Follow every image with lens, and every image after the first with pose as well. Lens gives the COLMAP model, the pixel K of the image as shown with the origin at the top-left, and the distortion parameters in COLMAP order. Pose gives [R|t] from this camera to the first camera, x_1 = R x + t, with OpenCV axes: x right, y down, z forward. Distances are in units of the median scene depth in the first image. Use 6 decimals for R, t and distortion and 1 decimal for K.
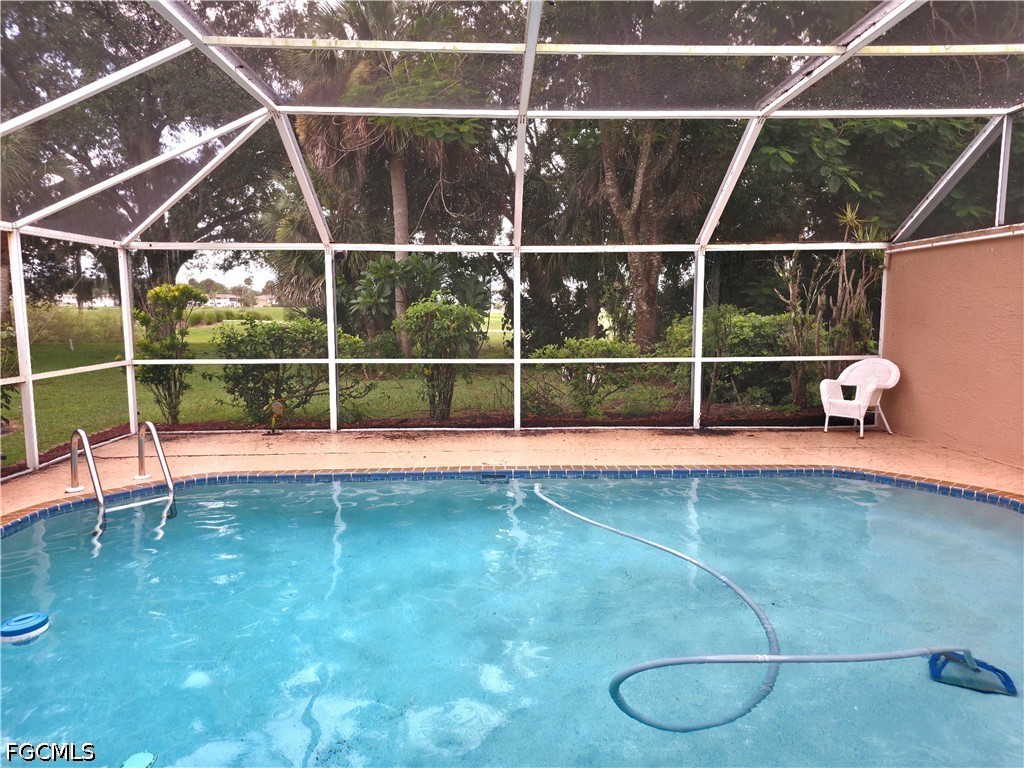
lens RADIAL K [[668.3, 0, 516.9], [0, 668.3, 383.2], [0, 0, 1]] dist [0.083740, -0.065243]
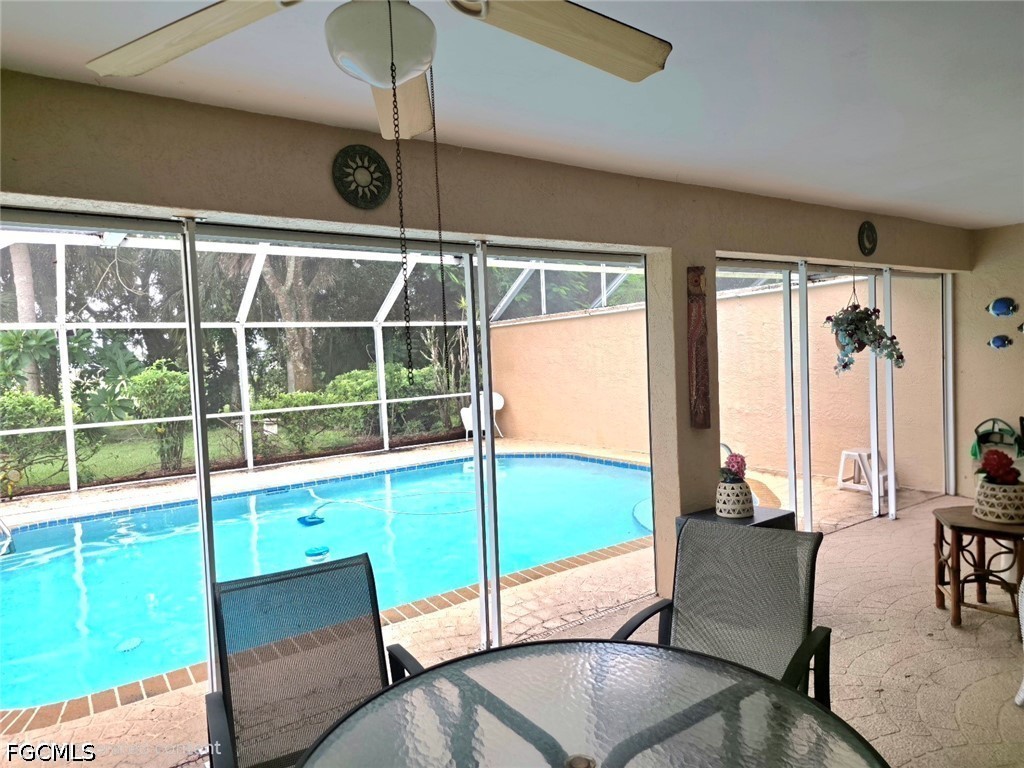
lens RADIAL K [[667.6, 0, 512.0], [0, 667.6, 384.0], [0, 0, 1]] dist [0.003981, 0.001315]
pose [[0.837479, -0.058246, 0.543357, -0.262286], [0.104333, 0.993056, -0.054357, 0.032521], [-0.536417, 0.102213, 0.837740, -0.324933]]
